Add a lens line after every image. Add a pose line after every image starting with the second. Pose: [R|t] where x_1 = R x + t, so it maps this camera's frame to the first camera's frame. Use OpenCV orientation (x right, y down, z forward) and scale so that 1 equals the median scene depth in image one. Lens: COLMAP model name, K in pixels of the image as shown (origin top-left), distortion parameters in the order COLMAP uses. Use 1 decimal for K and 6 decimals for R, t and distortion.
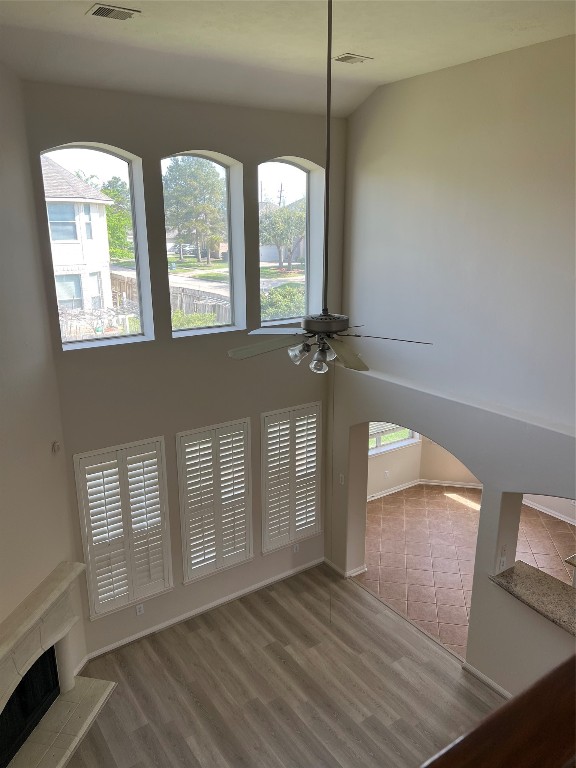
lens RADIAL K [[578.5, 0, 286.5], [0, 578.5, 380.7], [0, 0, 1]] dist [-0.009882, -0.018050]
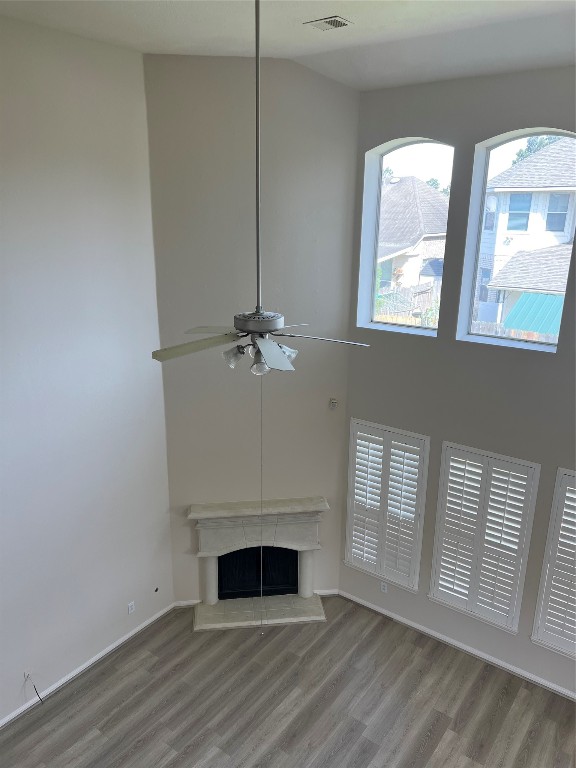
lens RADIAL K [[578.5, 0, 284.5], [0, 578.5, 385.6], [0, 0, 1]] dist [-0.009882, -0.018050]
pose [[0.288352, 0.272977, -0.917789, 0.543546], [-0.250191, 0.946683, 0.202966, -0.113468], [0.924261, 0.171097, 0.341274, 0.408150]]
